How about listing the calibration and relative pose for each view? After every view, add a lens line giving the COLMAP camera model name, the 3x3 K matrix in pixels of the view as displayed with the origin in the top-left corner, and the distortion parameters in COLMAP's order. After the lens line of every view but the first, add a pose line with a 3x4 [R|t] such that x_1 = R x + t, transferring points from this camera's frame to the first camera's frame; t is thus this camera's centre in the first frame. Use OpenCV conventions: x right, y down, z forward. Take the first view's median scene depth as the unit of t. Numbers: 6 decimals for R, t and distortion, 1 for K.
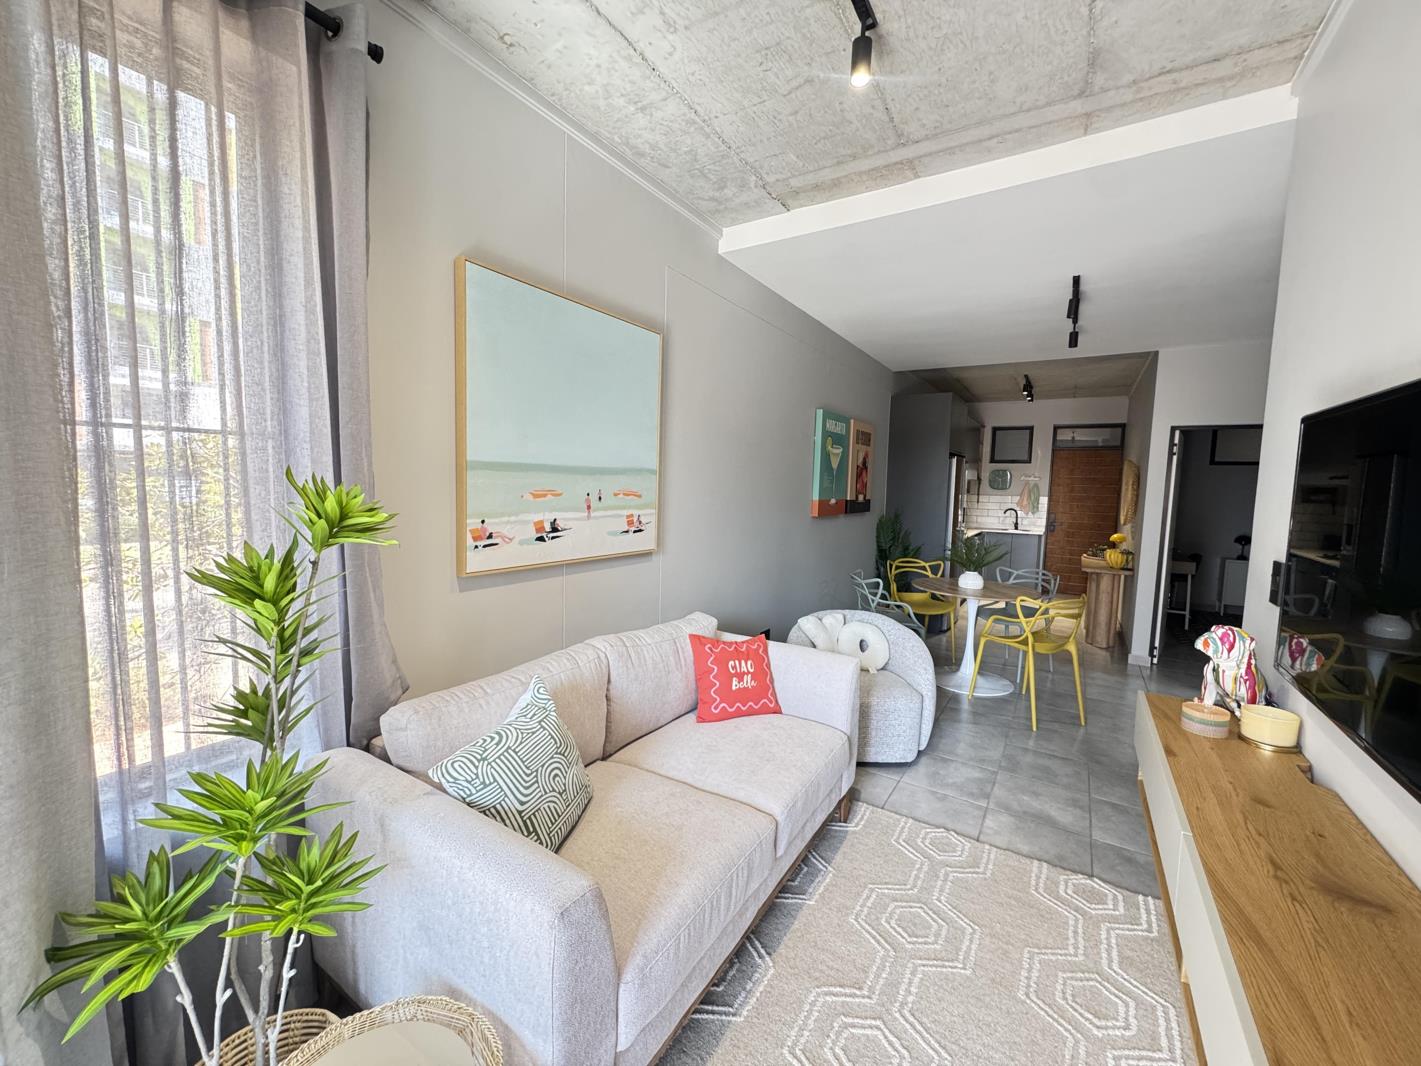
lens RADIAL K [[566.9, 0, 712.0], [0, 566.9, 529.6], [0, 0, 1]] dist [-0.003979, 0.000595]
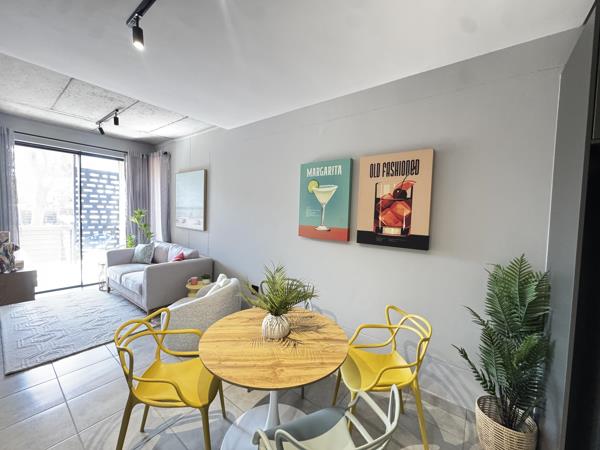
lens RADIAL K [[239.4, 0, 301.4], [0, 239.4, 225.2], [0, 0, 1]] dist [-0.003979, 0.000595]
pose [[-0.085399, 0.020038, -0.996145, 1.300789], [-0.122870, 0.991954, 0.030488, -0.114302], [0.988742, 0.125000, -0.082250, 1.692701]]
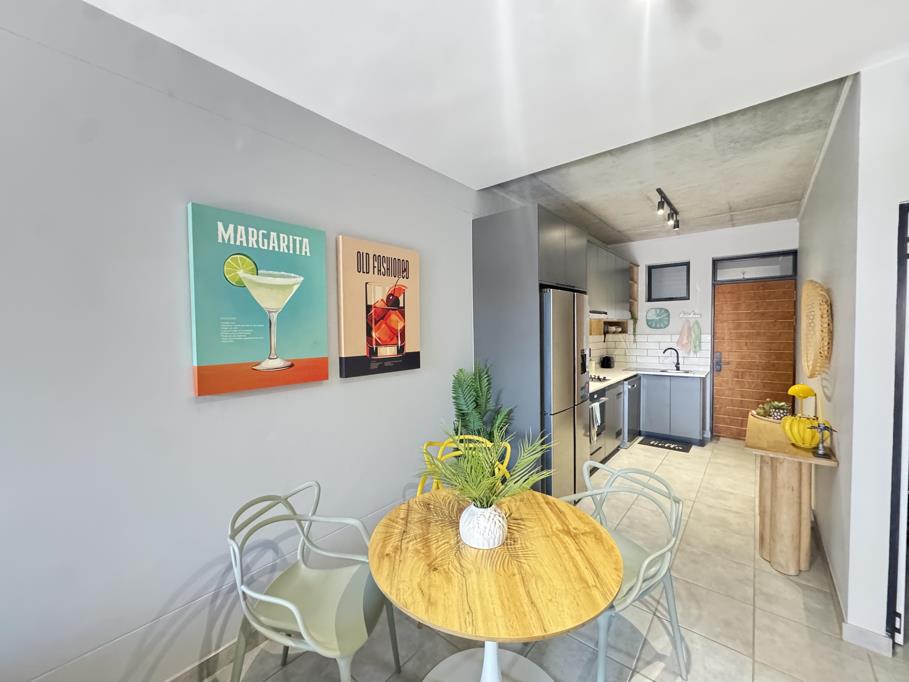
lens RADIAL K [[362.7, 0, 454.0], [0, 362.7, 339.9], [0, 0, 1]] dist [-0.003979, 0.000595]
pose [[0.991066, -0.034152, -0.128929, 0.771252], [0.027008, 0.998023, -0.056758, -0.081725], [0.130612, 0.052768, 0.990028, 1.090984]]
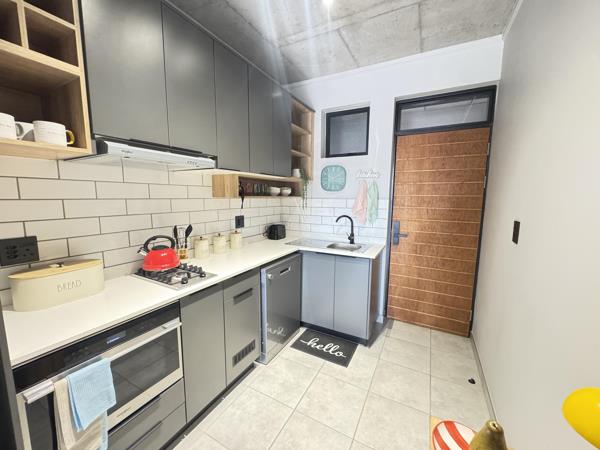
lens RADIAL K [[239.4, 0, 300.9], [0, 239.4, 224.0], [0, 0, 1]] dist [-0.003979, 0.000595]
pose [[0.996963, -0.026830, 0.073116, 1.402479], [0.024081, 0.998979, 0.038231, -0.124108], [-0.074067, -0.036354, 0.996590, 2.145192]]
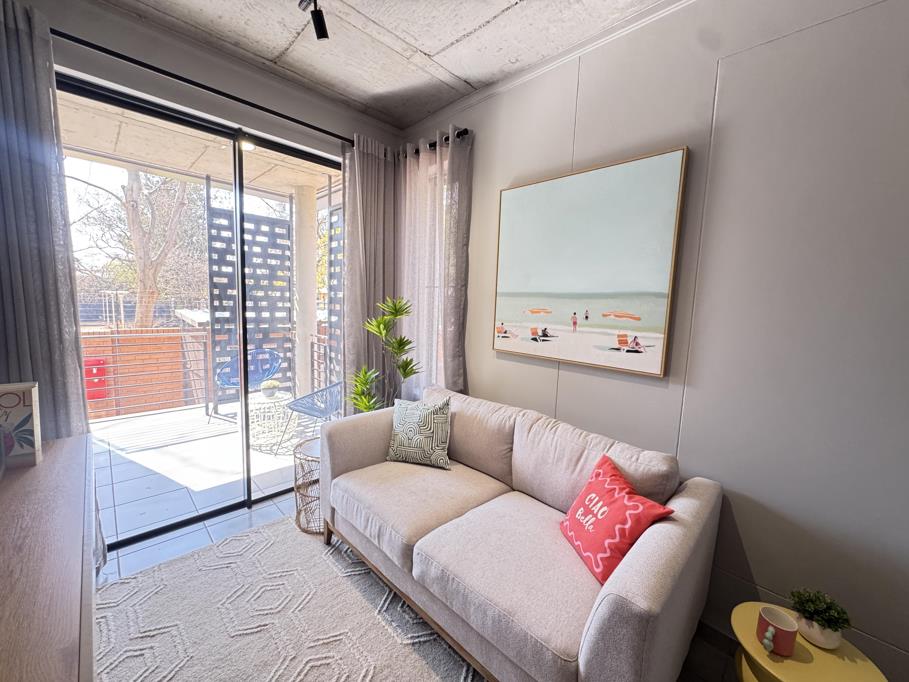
lens RADIAL K [[362.7, 0, 455.6], [0, 362.7, 339.7], [0, 0, 1]] dist [-0.003979, 0.000595]
pose [[-0.215837, 0.066417, -0.974168, 0.570404], [-0.124985, 0.987598, 0.095024, -0.039874], [0.968397, 0.142266, -0.204859, 0.767399]]
